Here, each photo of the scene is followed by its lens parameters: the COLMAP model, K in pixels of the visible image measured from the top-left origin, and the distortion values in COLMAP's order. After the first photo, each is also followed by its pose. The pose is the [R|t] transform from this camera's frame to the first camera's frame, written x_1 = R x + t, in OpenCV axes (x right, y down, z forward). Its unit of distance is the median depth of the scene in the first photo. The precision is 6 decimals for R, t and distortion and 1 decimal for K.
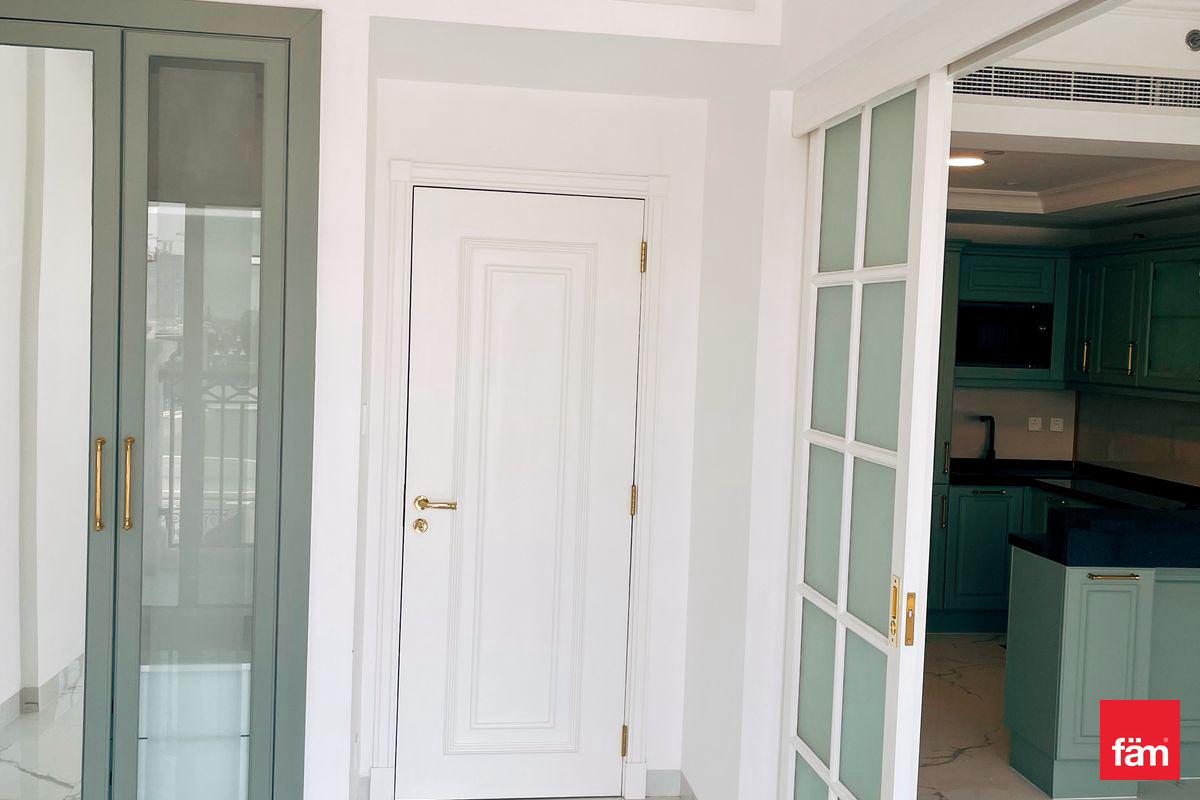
lens RADIAL K [[1211.9, 0, 603.4], [0, 1211.9, 395.5], [0, 0, 1]] dist [0.031051, -0.009089]
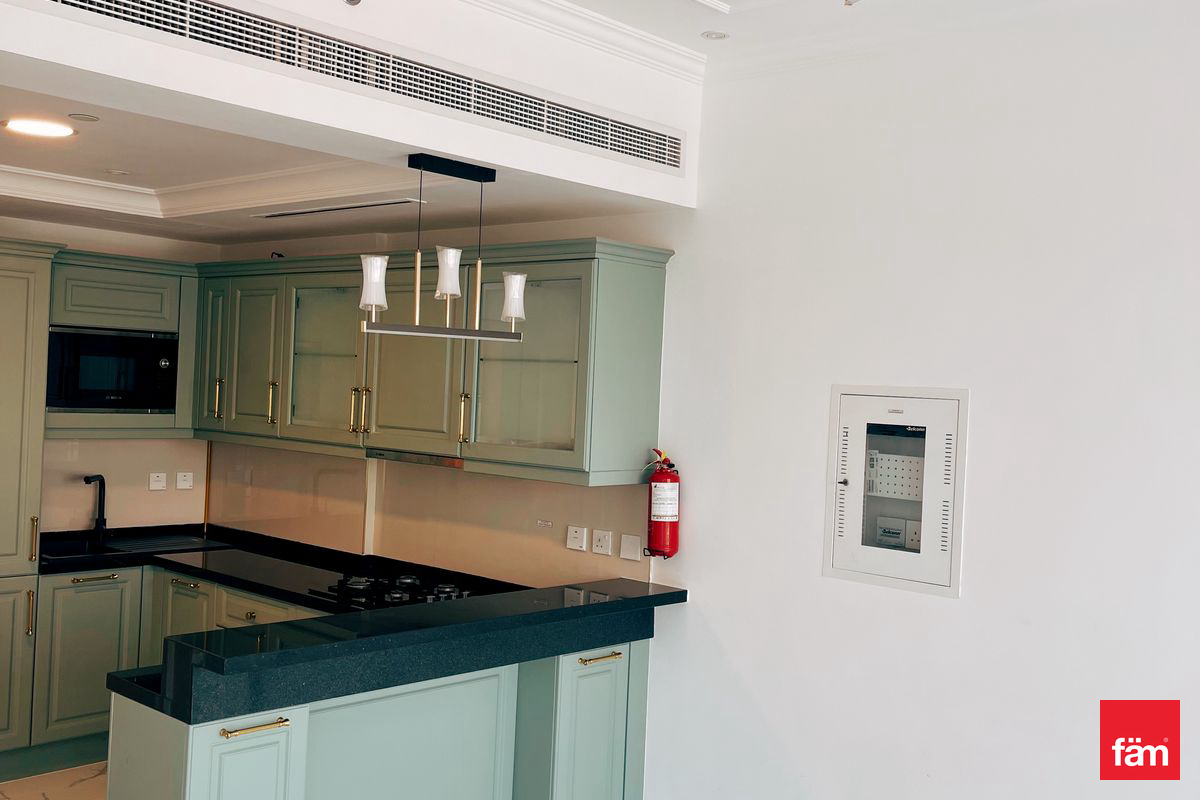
lens RADIAL K [[1211.9, 0, 603.4], [0, 1211.9, 395.5], [0, 0, 1]] dist [0.031051, -0.009089]
pose [[0.776836, -0.004734, 0.629685, 0.086110], [0.016197, 0.999791, -0.012465, -0.020324], [-0.629495, 0.019883, 0.776750, 0.210361]]
